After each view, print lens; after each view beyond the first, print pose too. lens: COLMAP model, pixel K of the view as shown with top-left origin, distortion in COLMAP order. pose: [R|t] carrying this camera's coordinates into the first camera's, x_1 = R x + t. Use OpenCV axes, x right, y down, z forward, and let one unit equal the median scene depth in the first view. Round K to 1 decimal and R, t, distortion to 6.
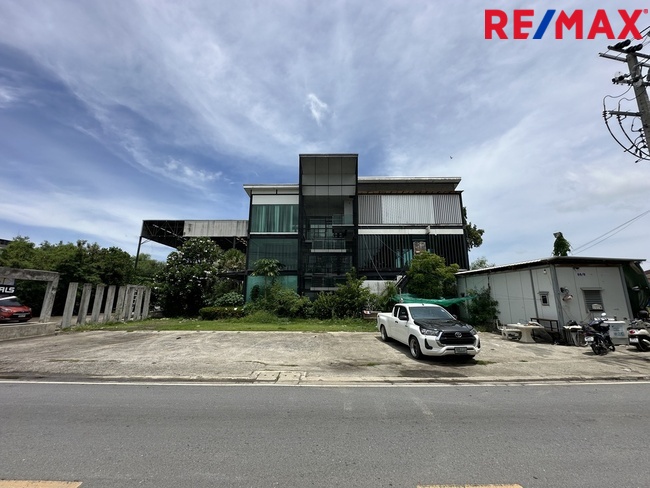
lens RADIAL K [[259.1, 0, 326.7], [0, 259.1, 241.8], [0, 0, 1]] dist [-0.002163, -0.000158]
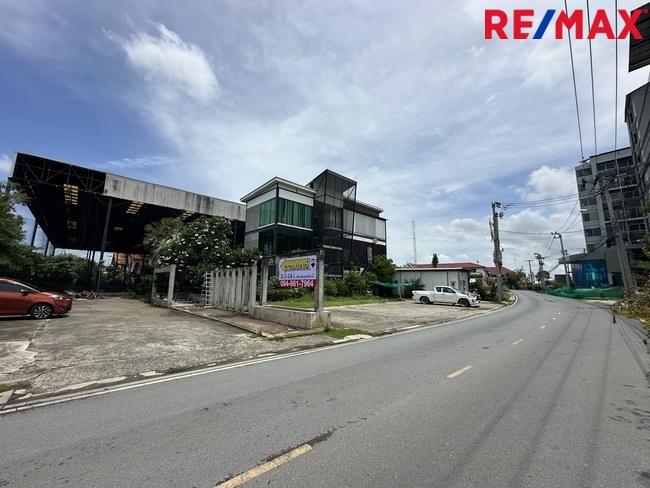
lens RADIAL K [[259.1, 0, 326.7], [0, 259.1, 241.8], [0, 0, 1]] dist [-0.002163, -0.000158]
pose [[0.702122, 0.116038, 0.702538, -0.883668], [-0.163030, 0.986621, -0.000025, 0.009121], [-0.693142, -0.114517, 0.711646, 0.062100]]
